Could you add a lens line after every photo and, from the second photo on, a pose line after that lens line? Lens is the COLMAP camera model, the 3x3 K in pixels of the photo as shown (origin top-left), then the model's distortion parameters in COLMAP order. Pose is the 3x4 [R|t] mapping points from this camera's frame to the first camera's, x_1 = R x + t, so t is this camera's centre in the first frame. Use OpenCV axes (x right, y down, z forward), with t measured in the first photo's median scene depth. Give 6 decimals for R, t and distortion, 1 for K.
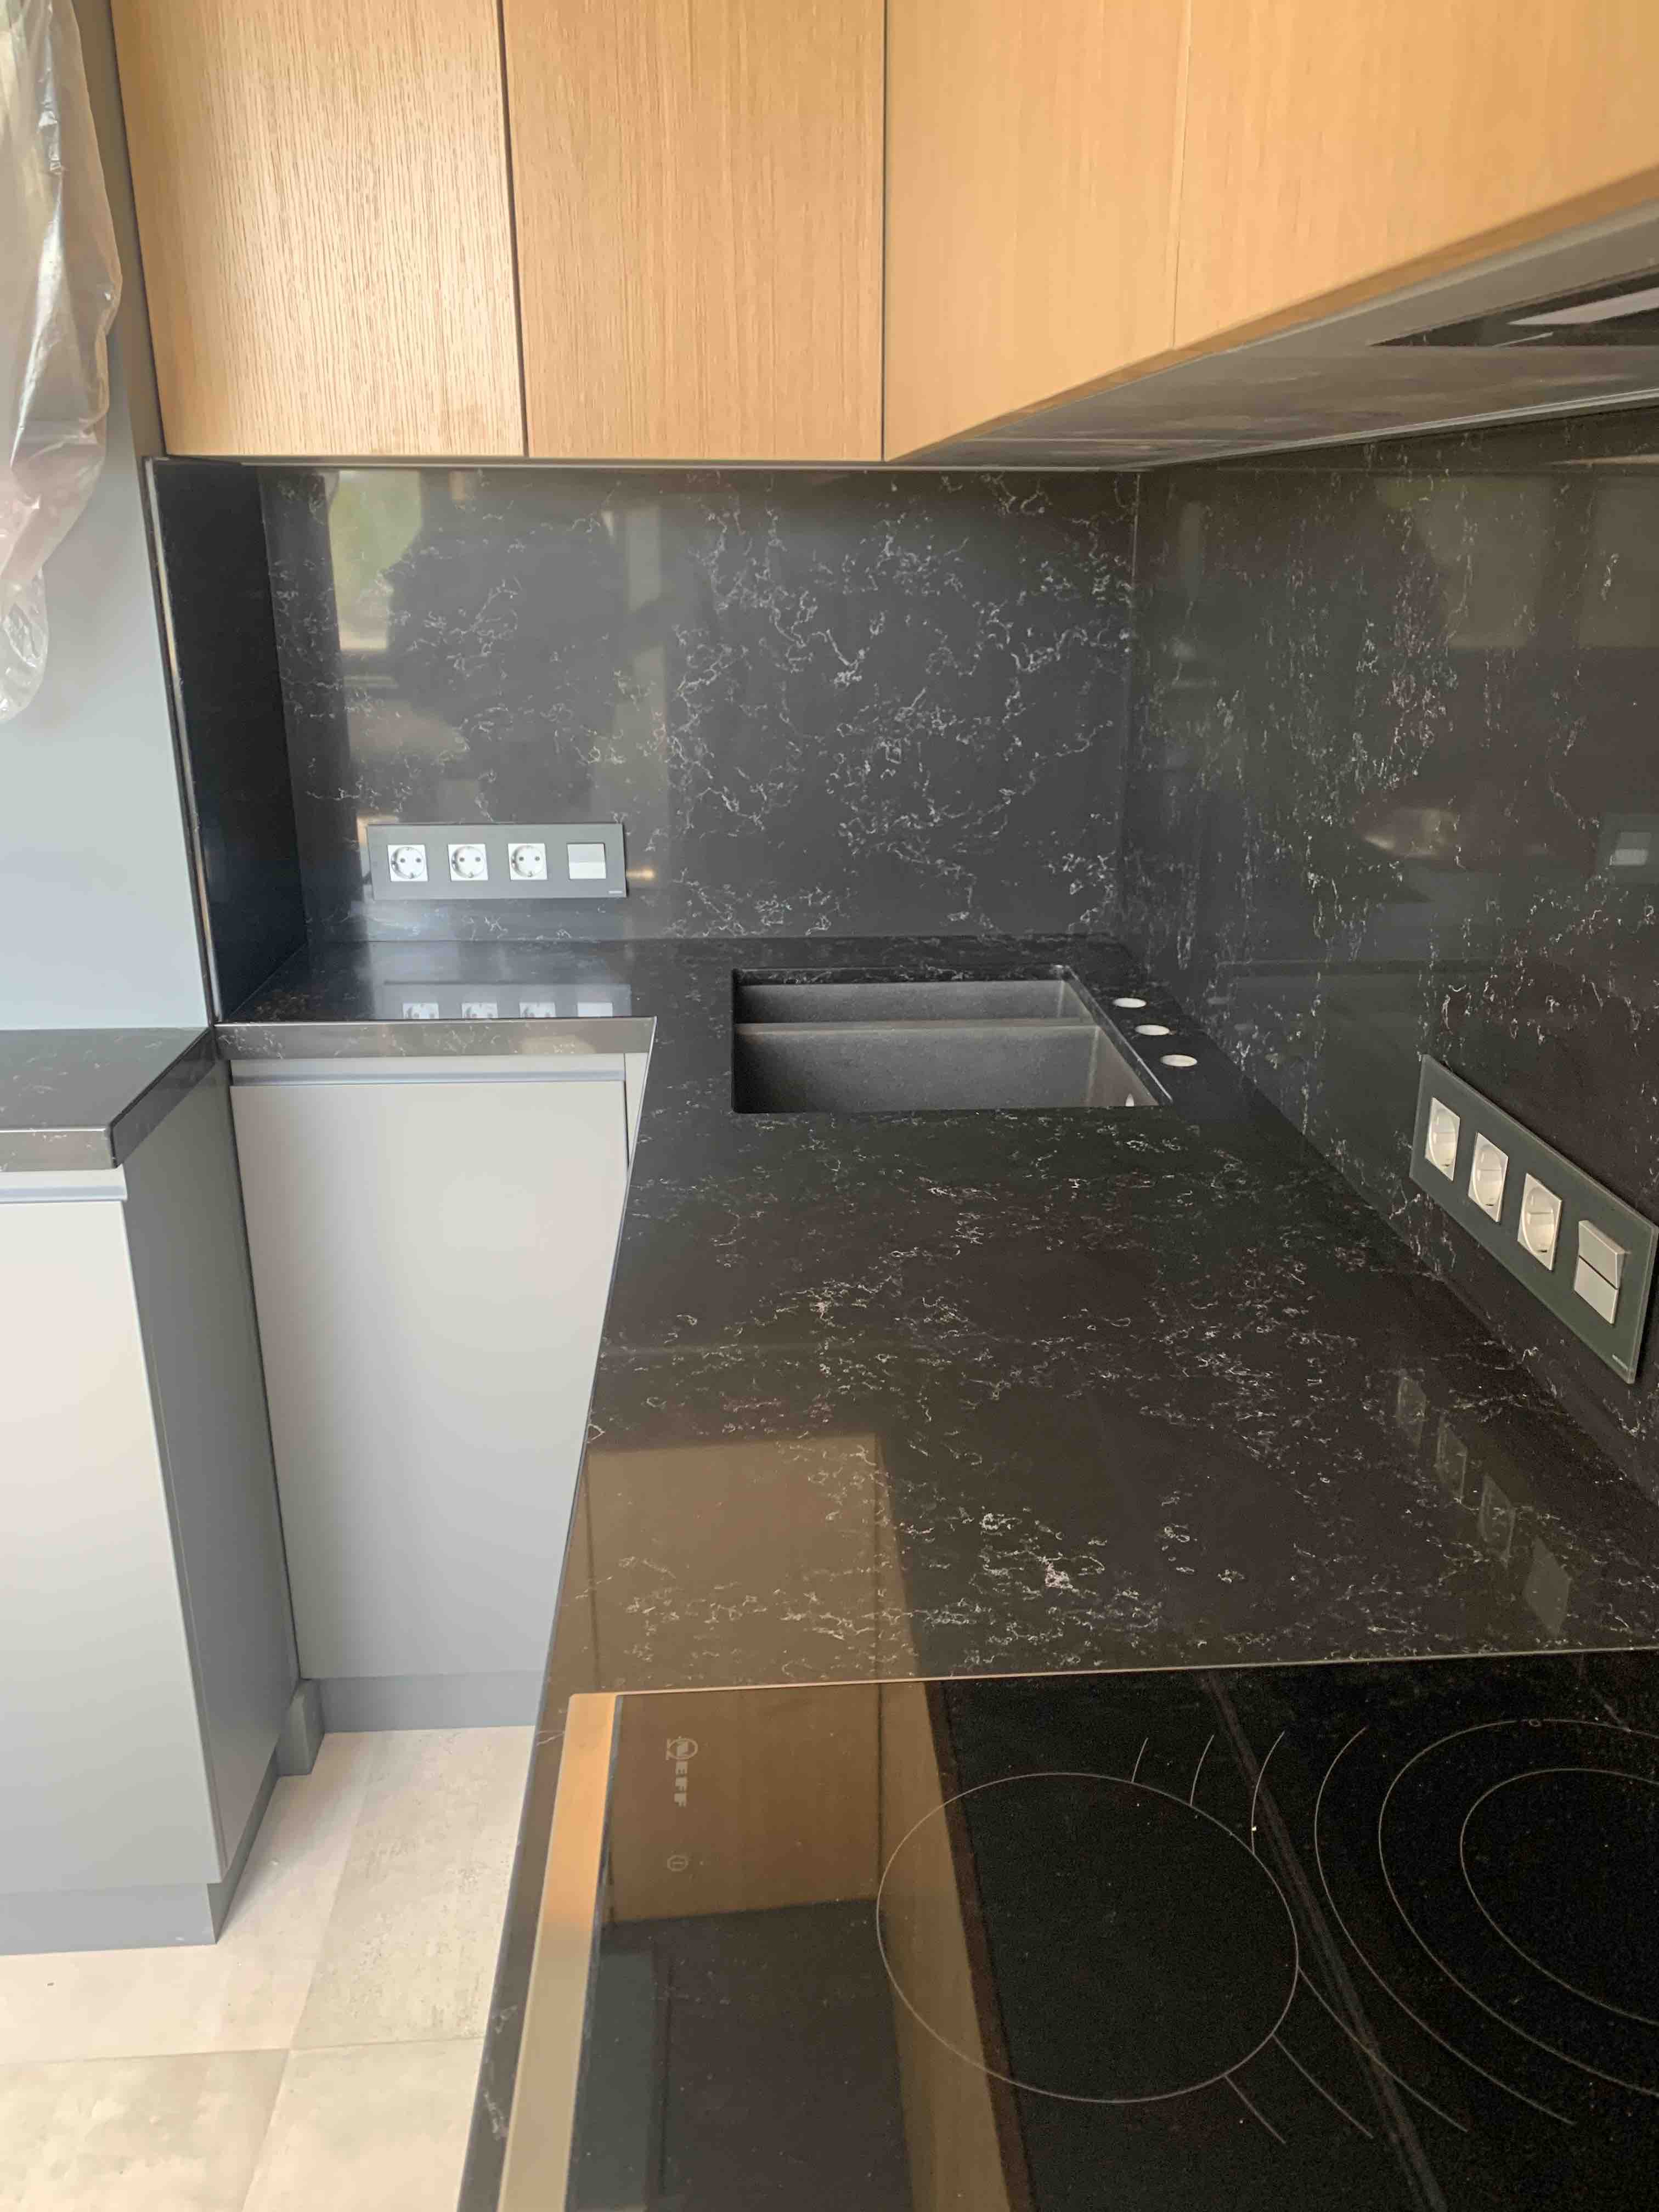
lens RADIAL K [[1717.6, 0, 829.5], [0, 1717.6, 1106.0], [0, 0, 1]] dist [0.122008, -0.212961]
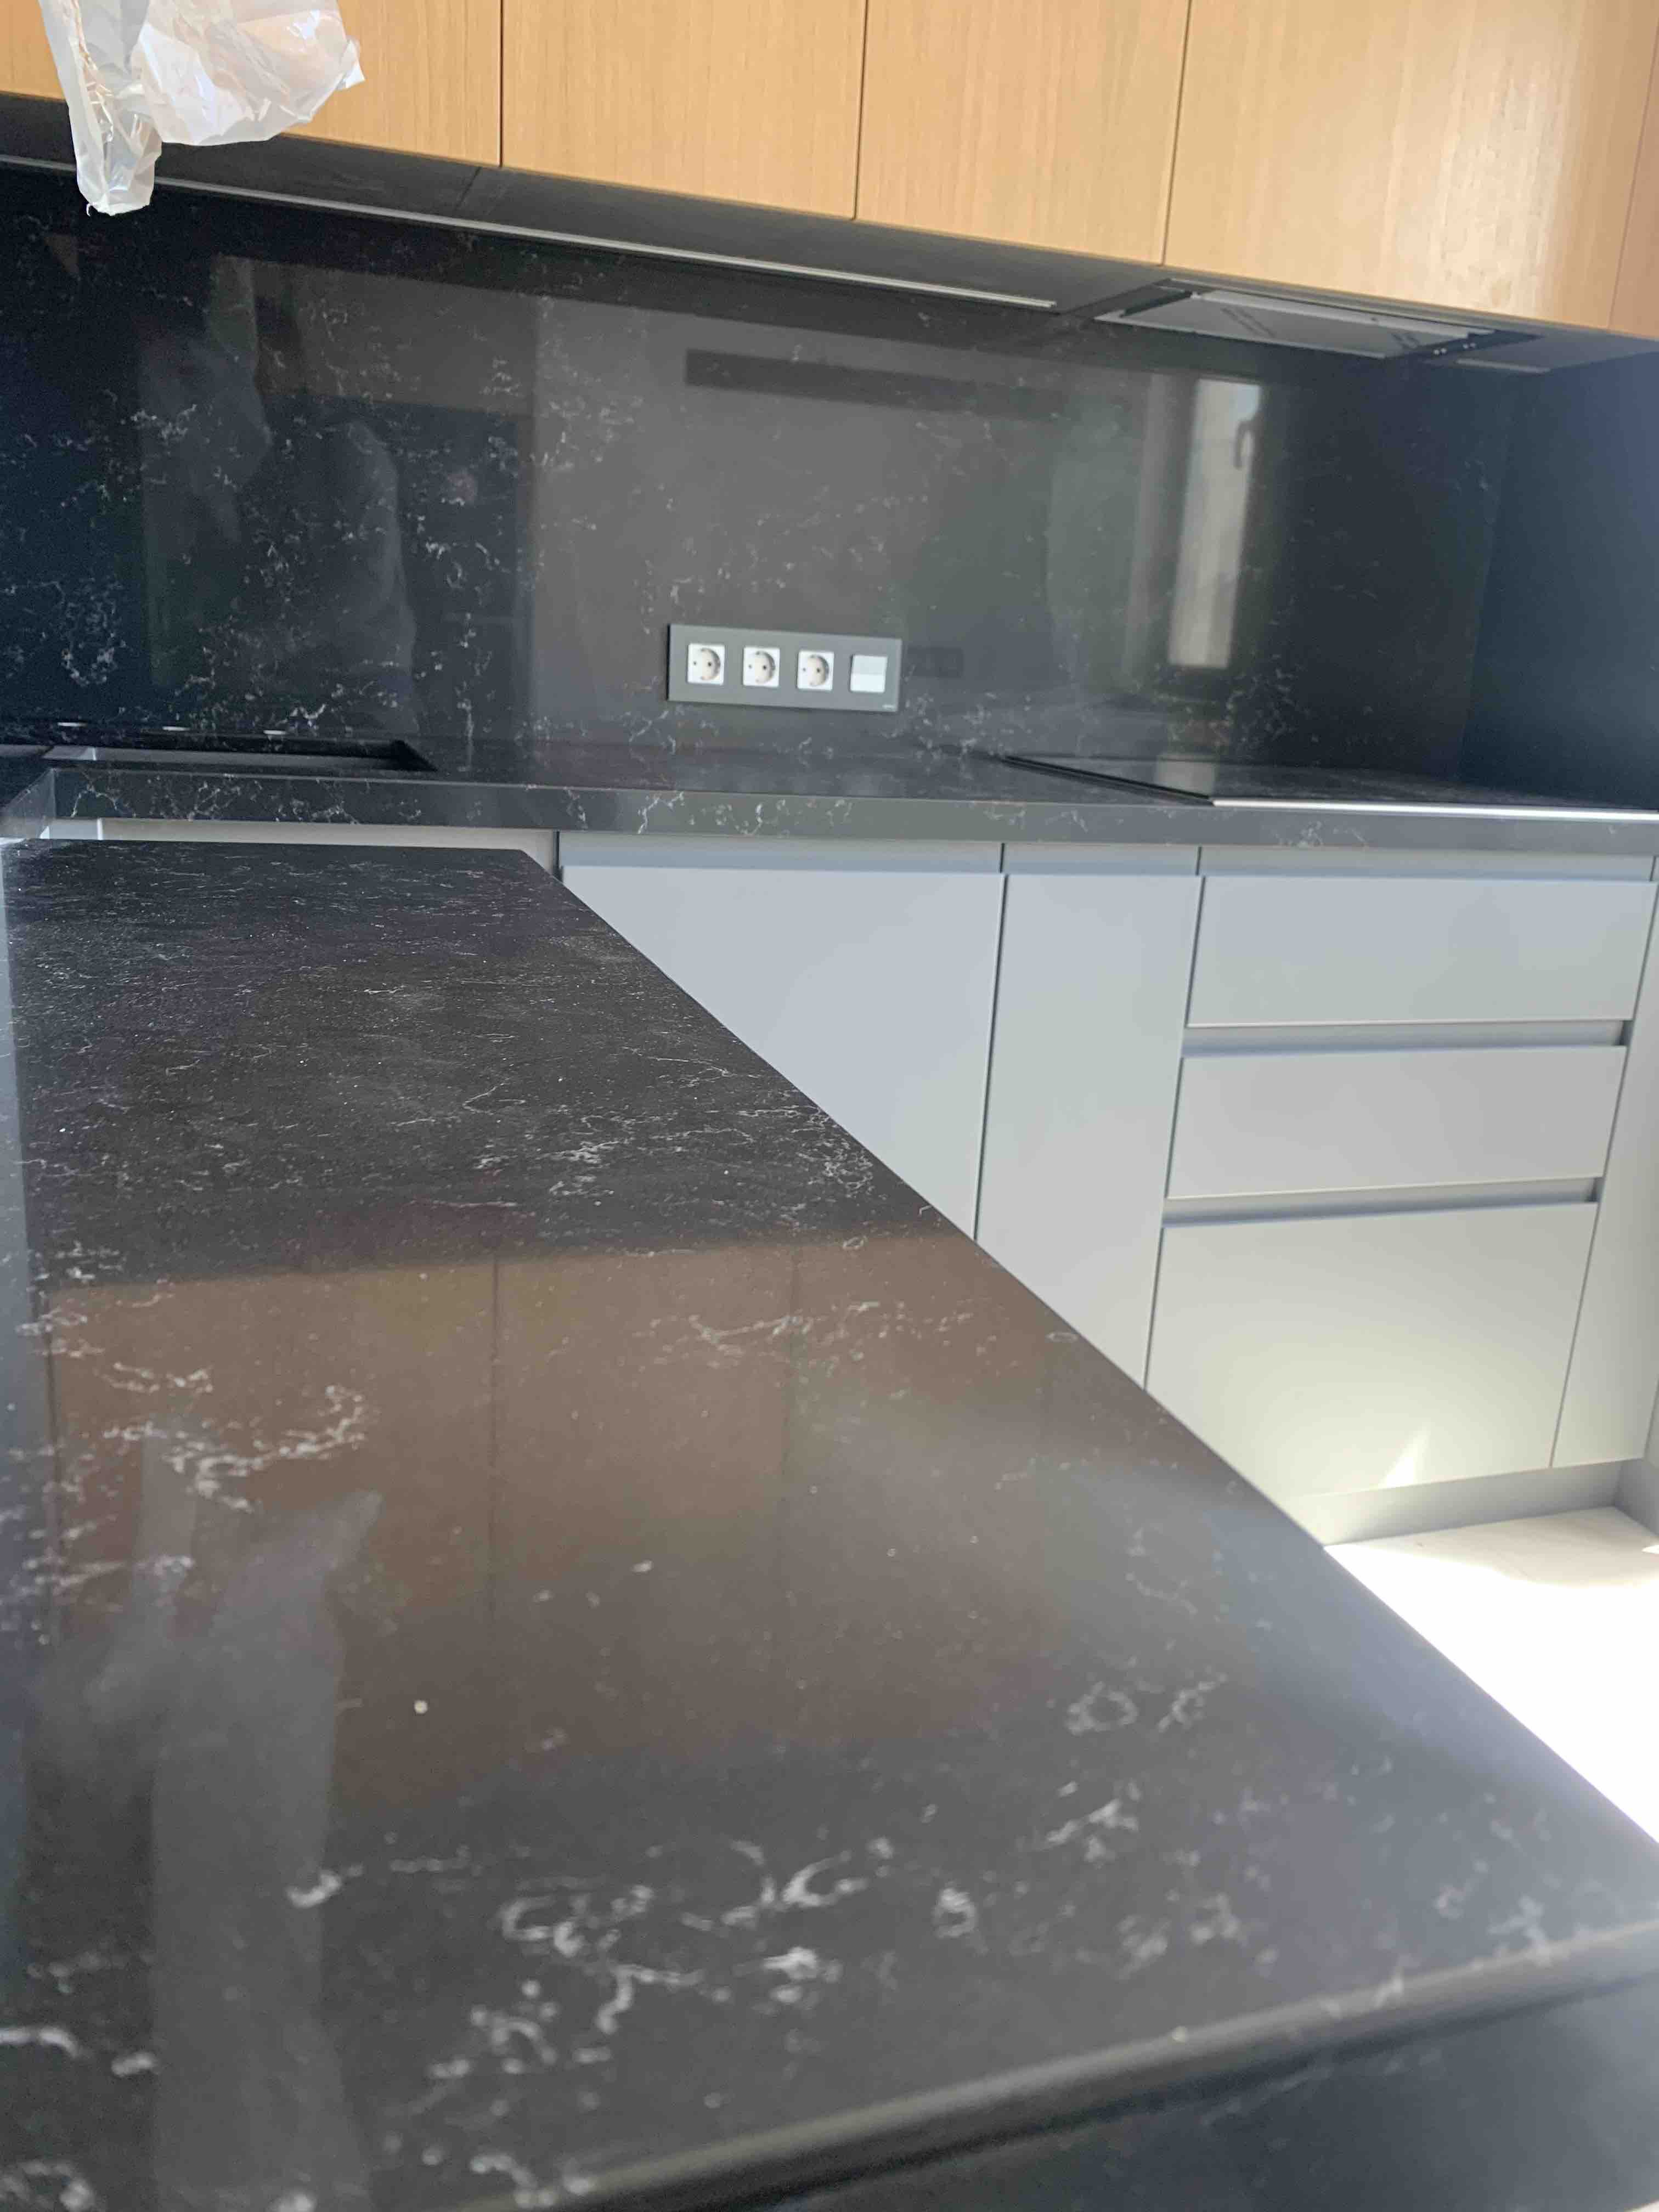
lens RADIAL K [[1709.5, 0, 829.5], [0, 1709.5, 1106.0], [0, 0, 1]] dist [-0.000879, -0.000004]
pose [[-0.282136, -0.261185, 0.923137, -0.841966], [0.252989, 0.907914, 0.334198, -0.073089], [-0.925417, 0.327832, -0.190079, 0.790795]]
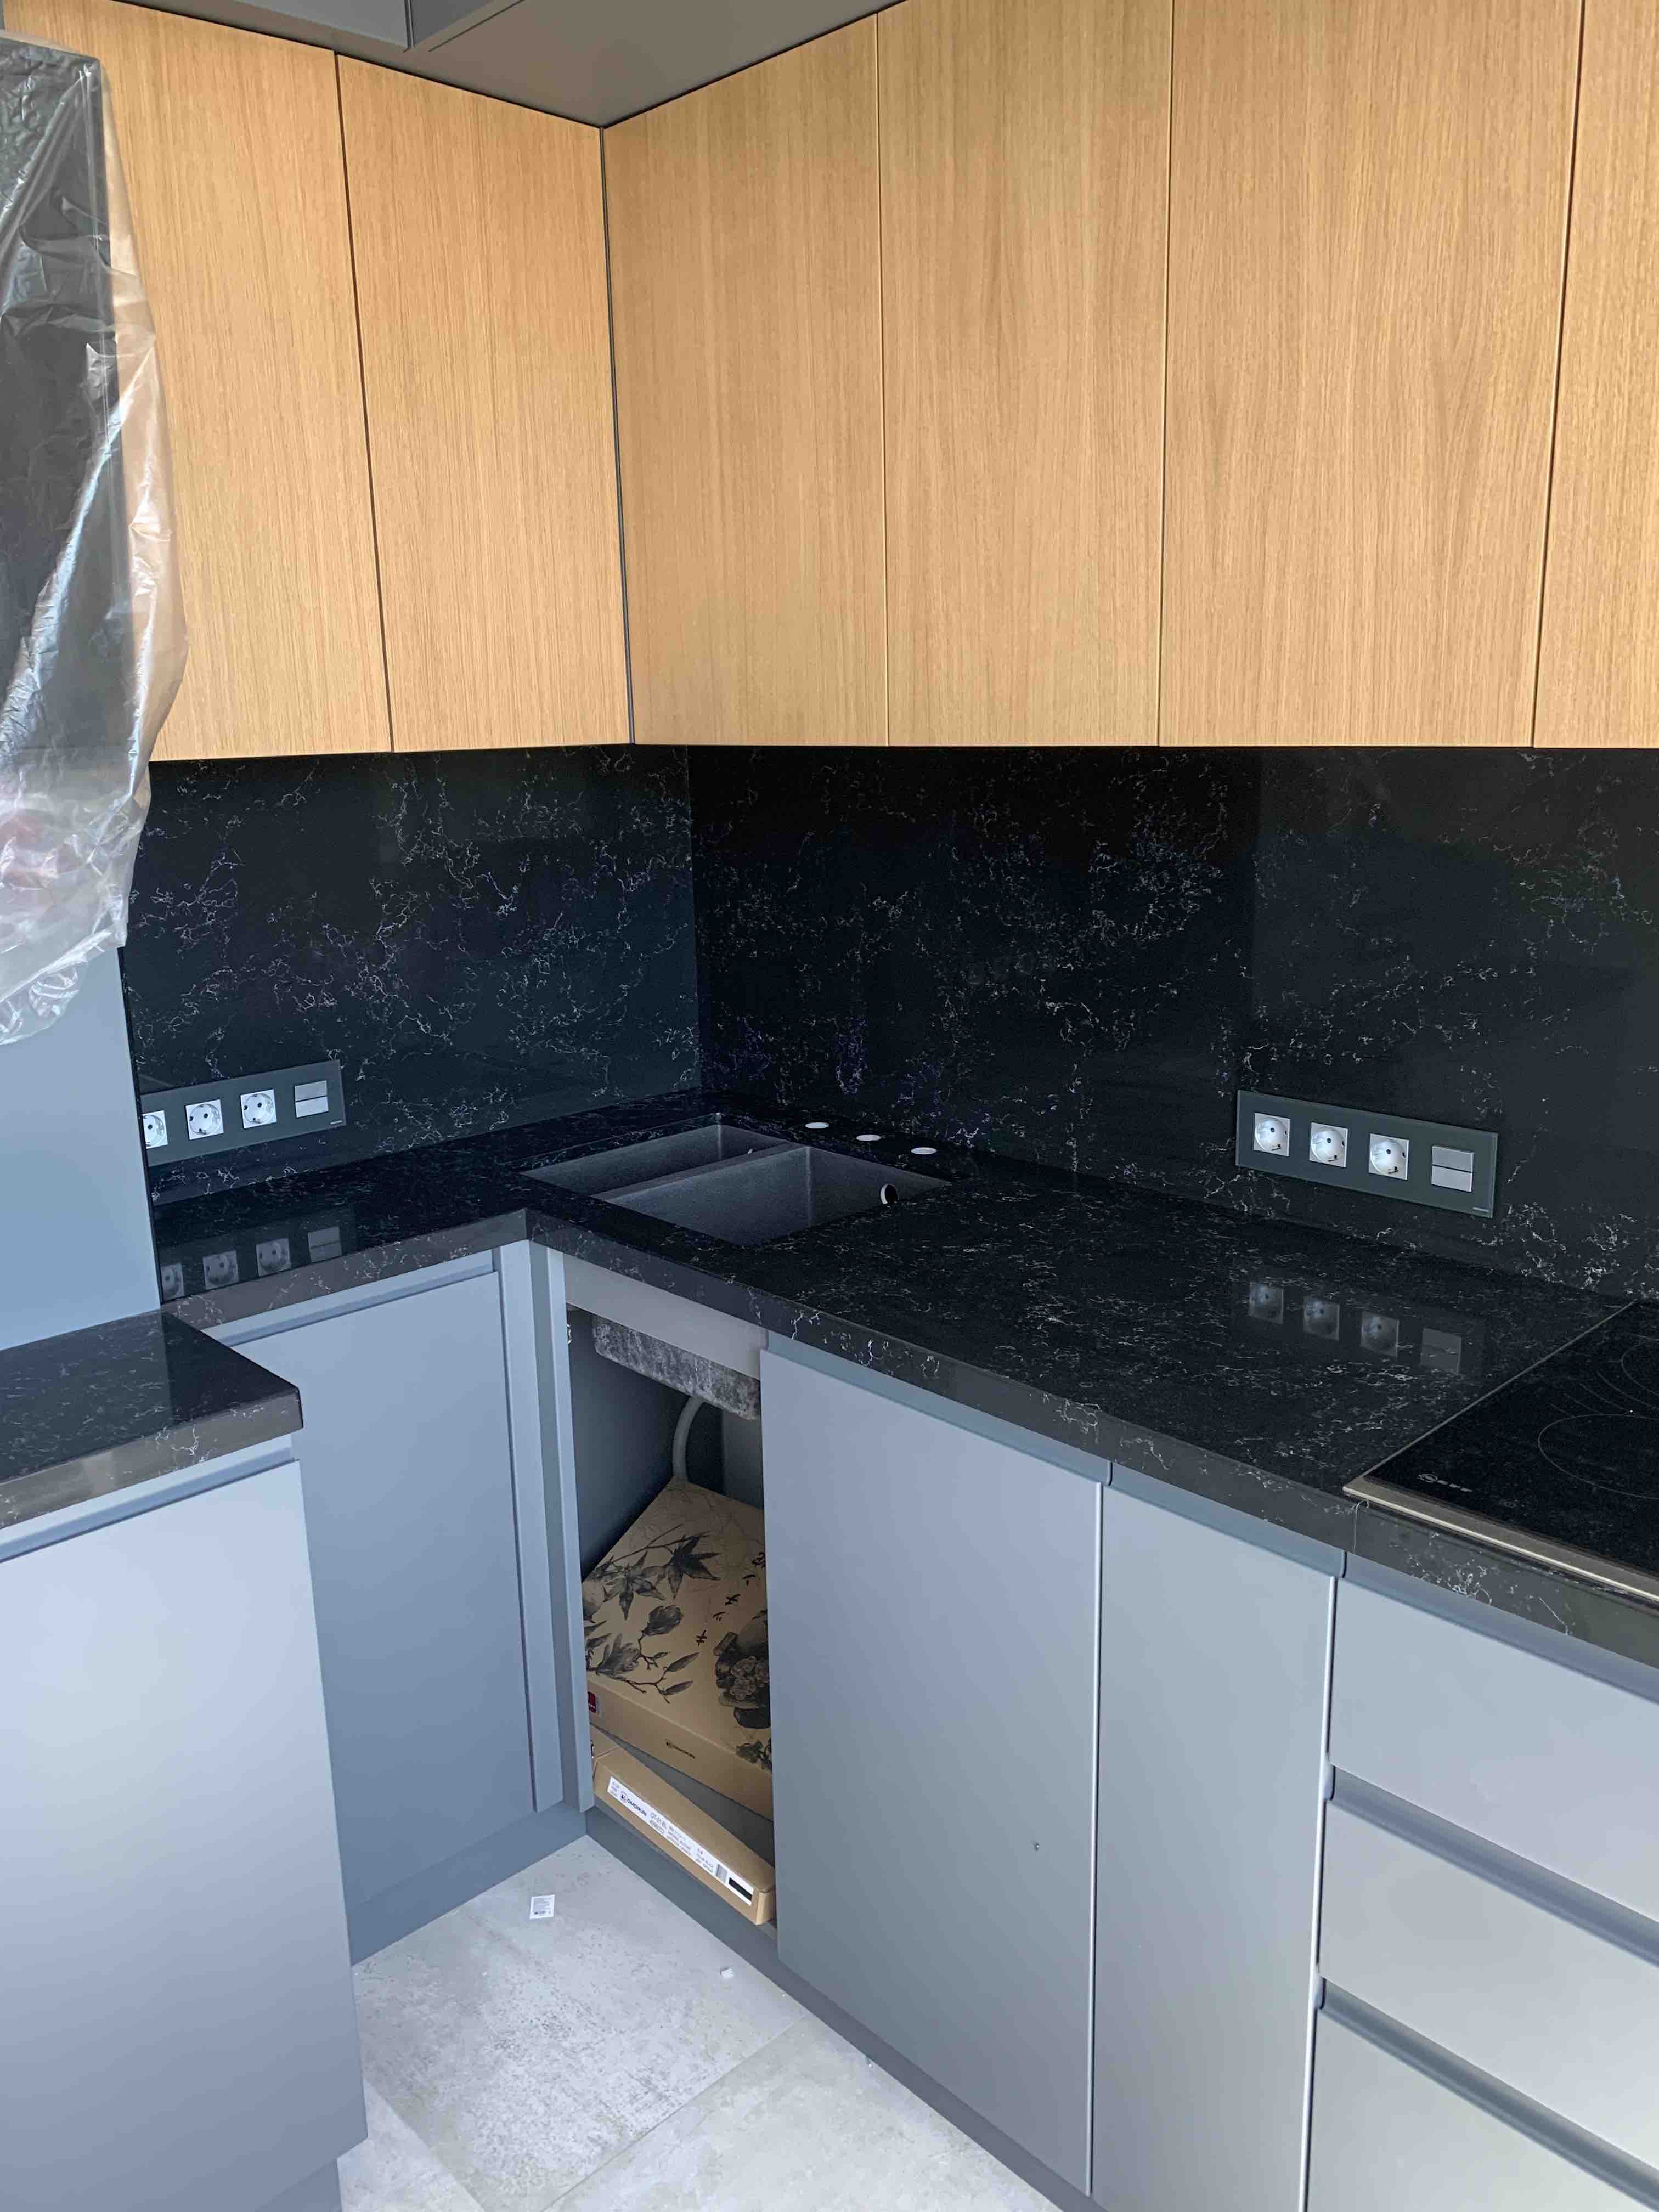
lens RADIAL K [[1717.6, 0, 829.5], [0, 1717.6, 1106.0], [0, 0, 1]] dist [0.122008, -0.212961]
pose [[0.758968, -0.171138, 0.628235, -0.597430], [0.232188, 0.972546, -0.015573, -0.047520], [-0.608323, 0.157688, 0.777868, -0.034972]]
